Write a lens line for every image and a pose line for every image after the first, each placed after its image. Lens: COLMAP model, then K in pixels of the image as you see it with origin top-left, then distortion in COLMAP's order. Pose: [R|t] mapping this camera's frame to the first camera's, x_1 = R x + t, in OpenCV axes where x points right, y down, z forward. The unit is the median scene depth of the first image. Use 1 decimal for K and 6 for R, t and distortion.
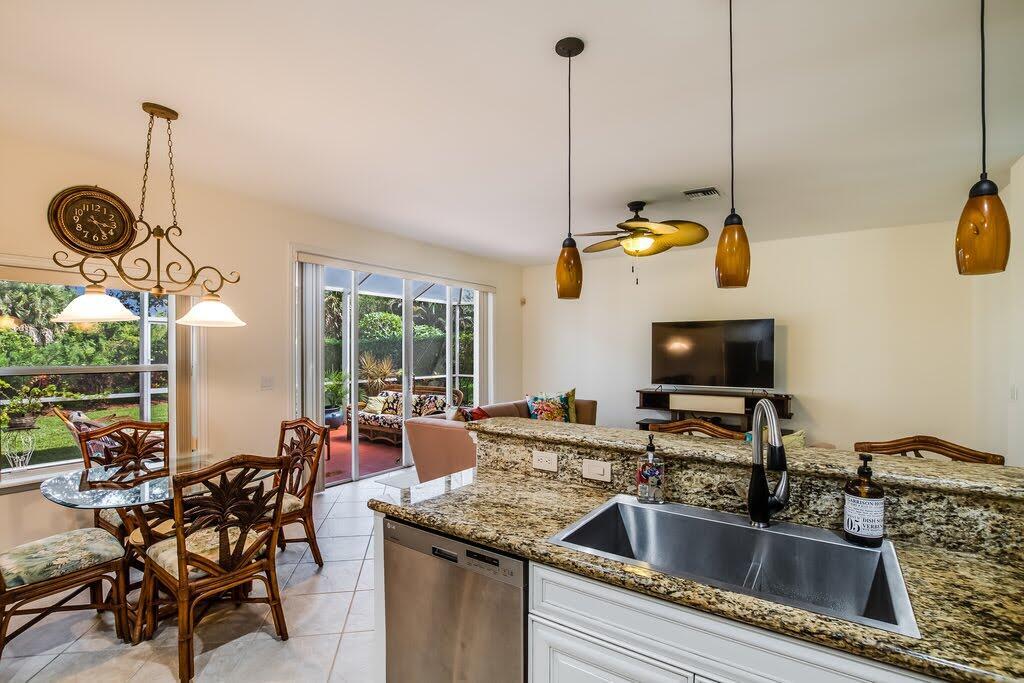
lens RADIAL K [[471.7, 0, 510.6], [0, 471.7, 350.8], [0, 0, 1]] dist [-0.014820, 0.000342]
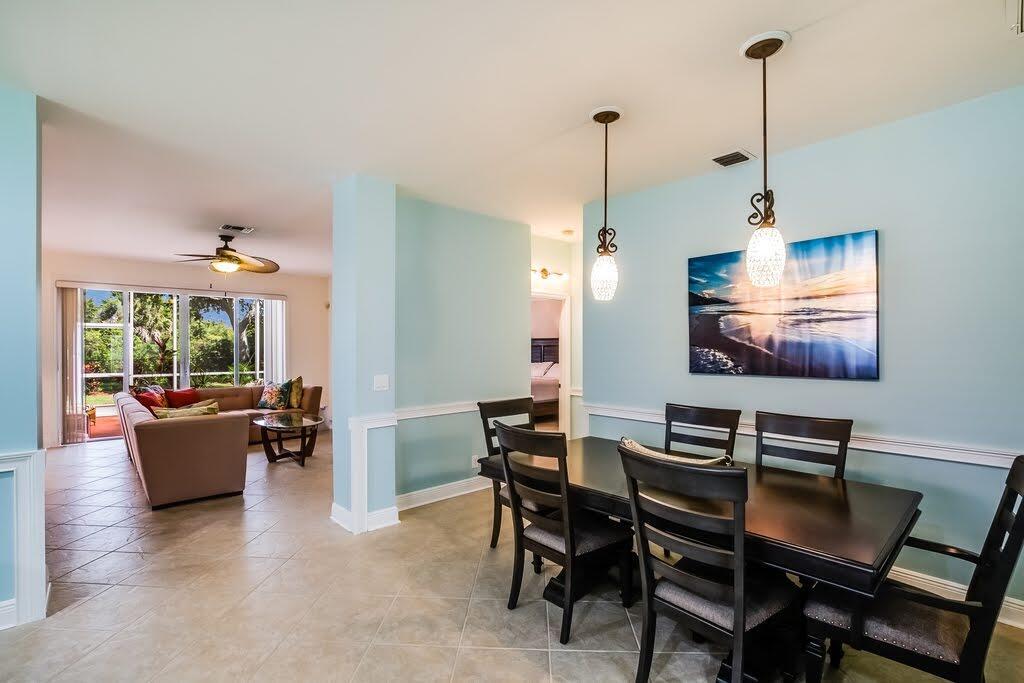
lens RADIAL K [[471.7, 0, 510.6], [0, 471.7, 350.8], [0, 0, 1]] dist [-0.014820, 0.000342]
pose [[0.973171, 0.001251, -0.230080, 0.945076], [0.000413, 0.999974, 0.007181, 0.003552], [0.230083, -0.007083, 0.973145, -0.082124]]
